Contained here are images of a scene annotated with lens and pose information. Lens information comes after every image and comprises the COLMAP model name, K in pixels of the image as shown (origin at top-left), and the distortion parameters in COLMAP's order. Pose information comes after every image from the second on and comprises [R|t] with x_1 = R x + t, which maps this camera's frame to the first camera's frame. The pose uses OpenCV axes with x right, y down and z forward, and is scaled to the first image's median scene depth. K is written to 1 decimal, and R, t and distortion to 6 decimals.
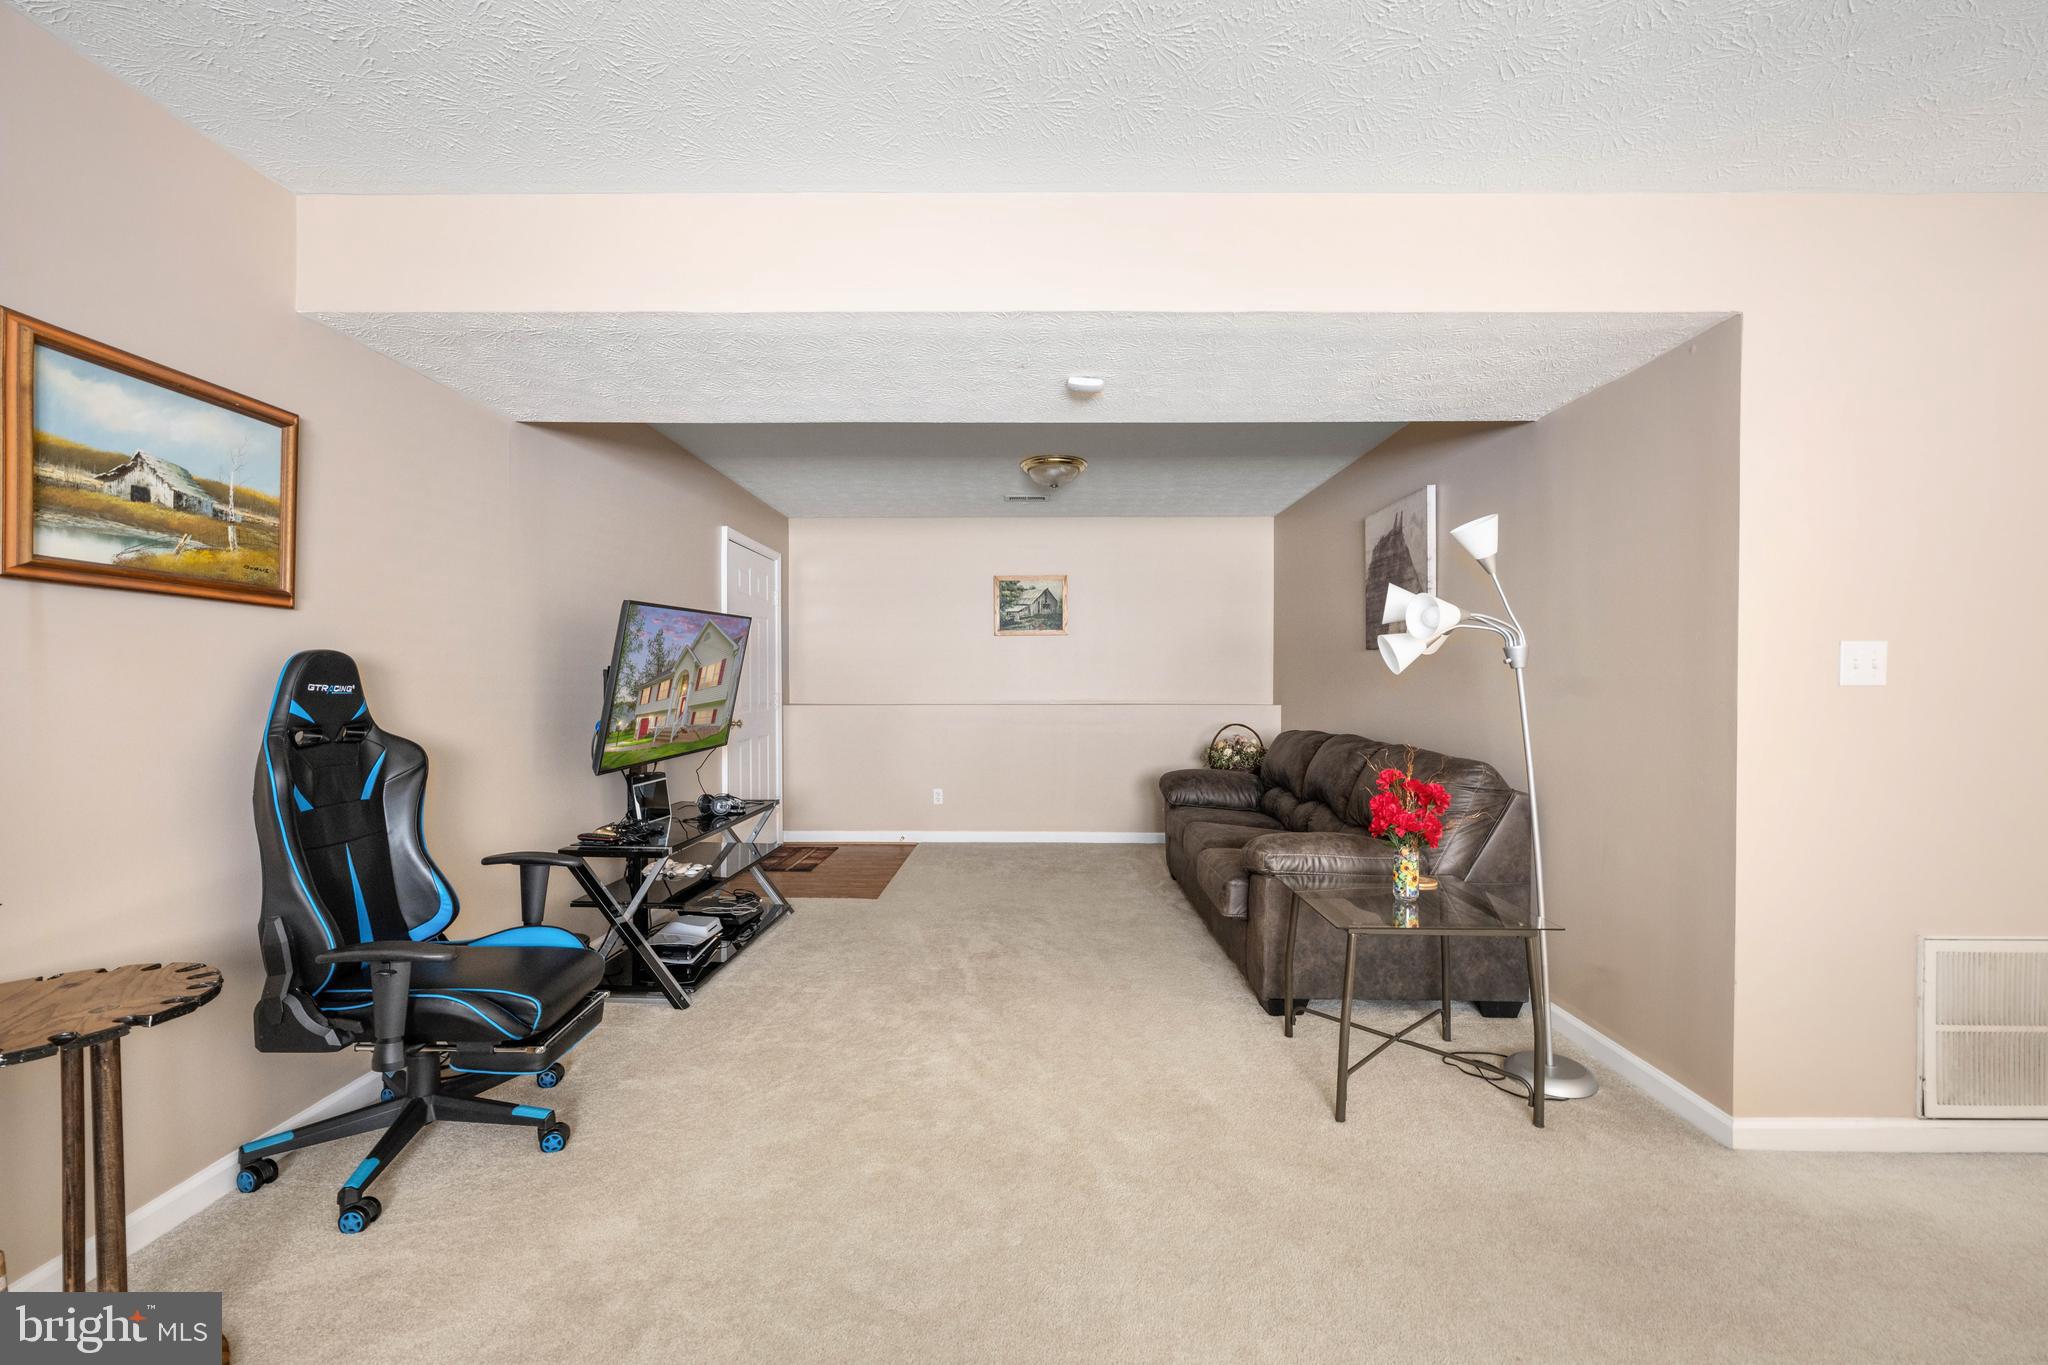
lens RADIAL K [[836.7, 0, 1023.8], [0, 836.7, 683.9], [0, 0, 1]] dist [-0.000010, -0.000001]
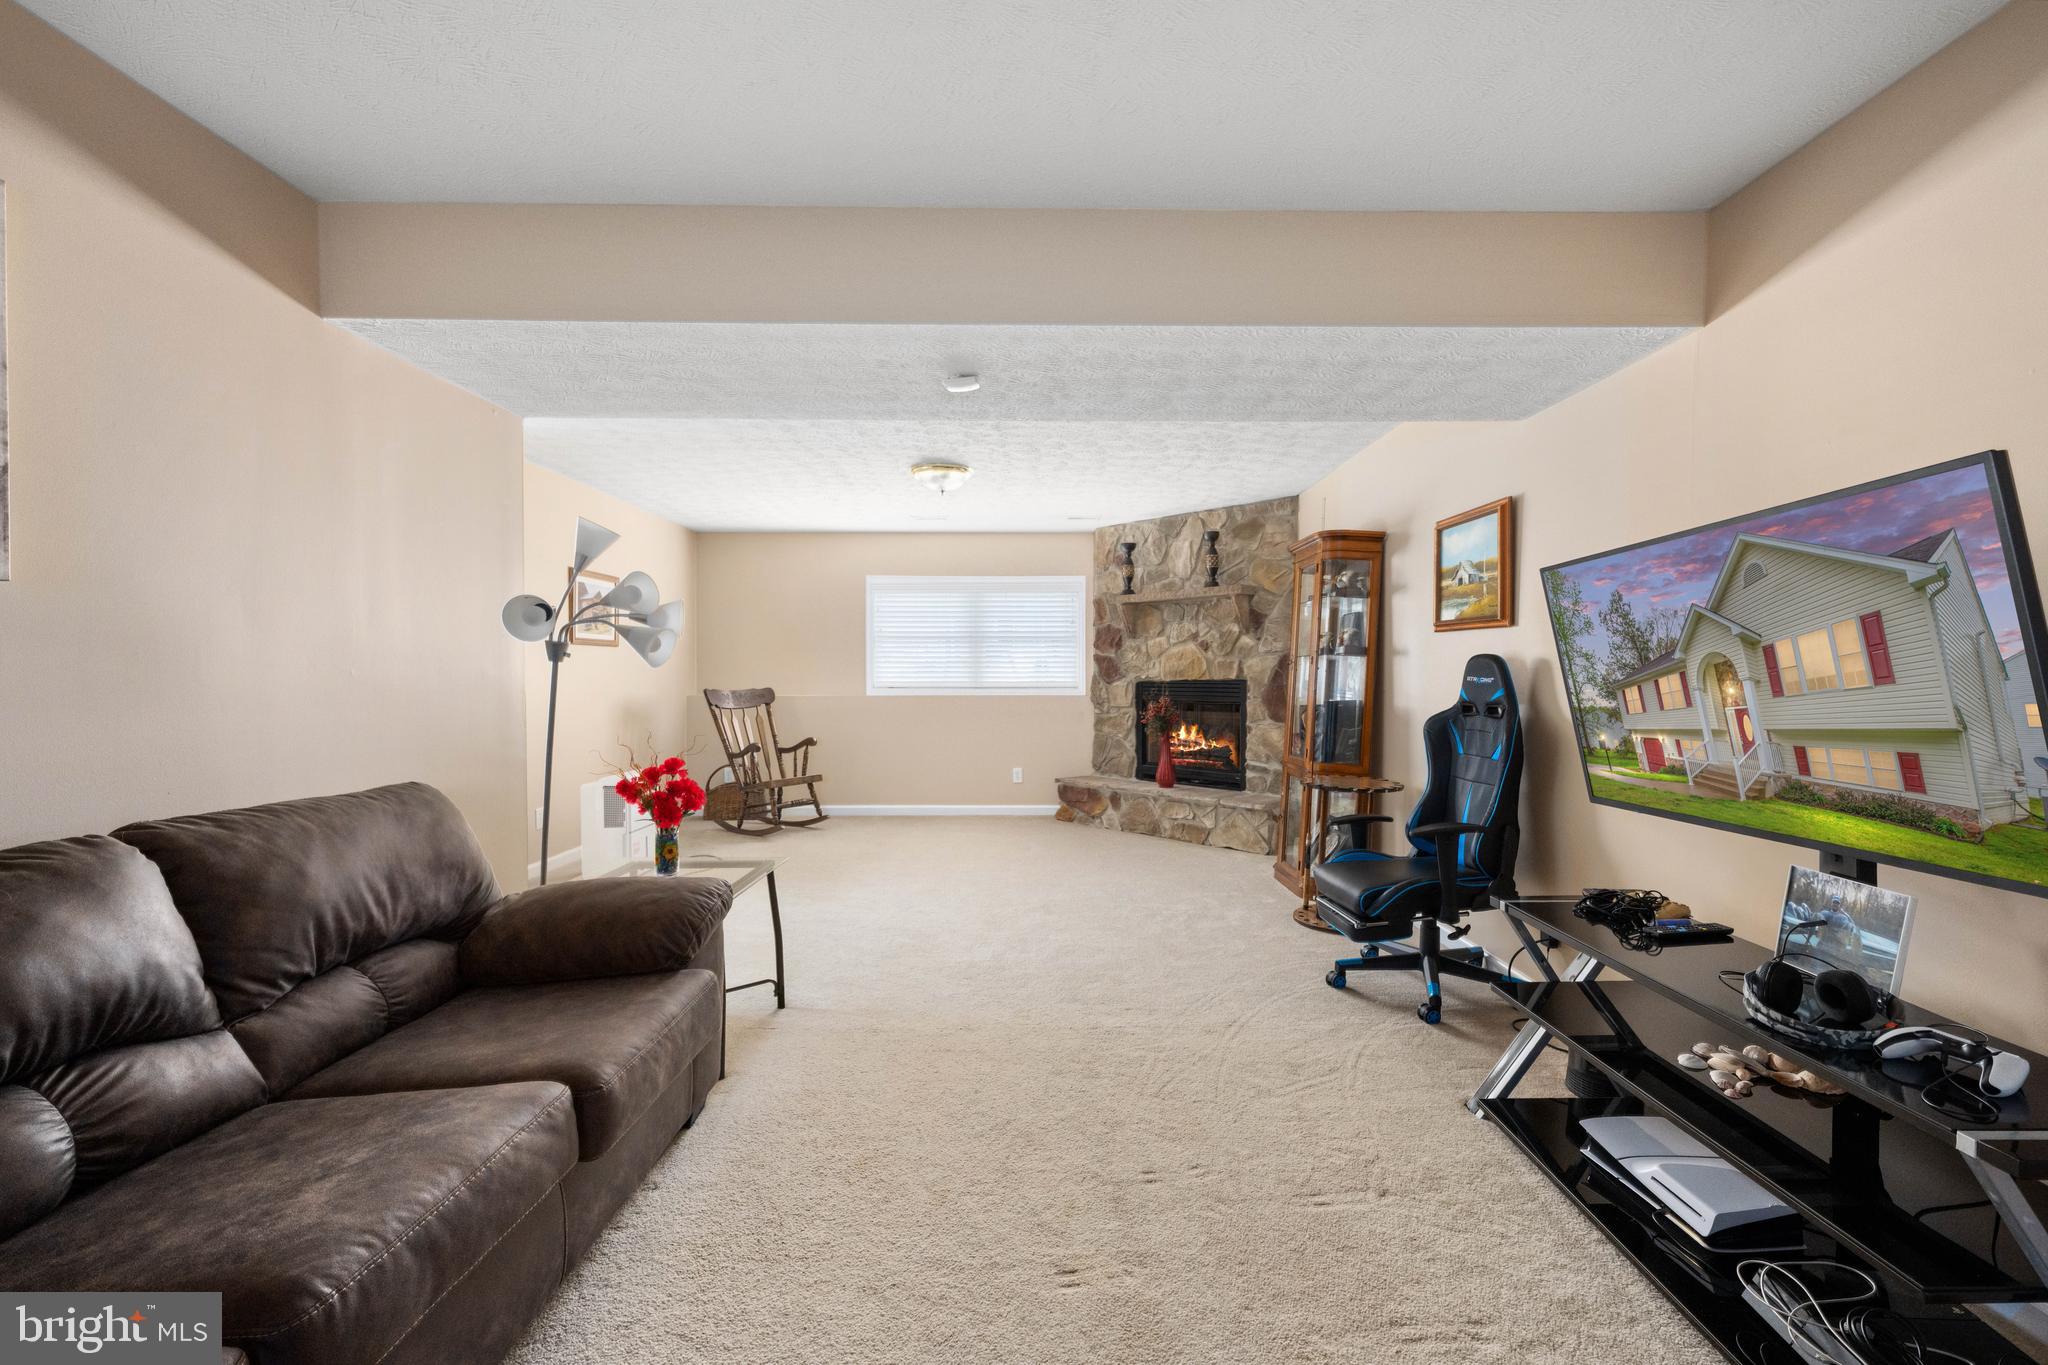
lens RADIAL K [[836.7, 0, 1021.5], [0, 836.7, 681.7], [0, 0, 1]] dist [-0.000010, -0.000001]
pose [[-0.999083, -0.002226, -0.042766, 0.026486], [-0.002554, 0.999968, 0.007608, -0.002721], [0.042748, 0.007710, -0.999056, 1.602122]]
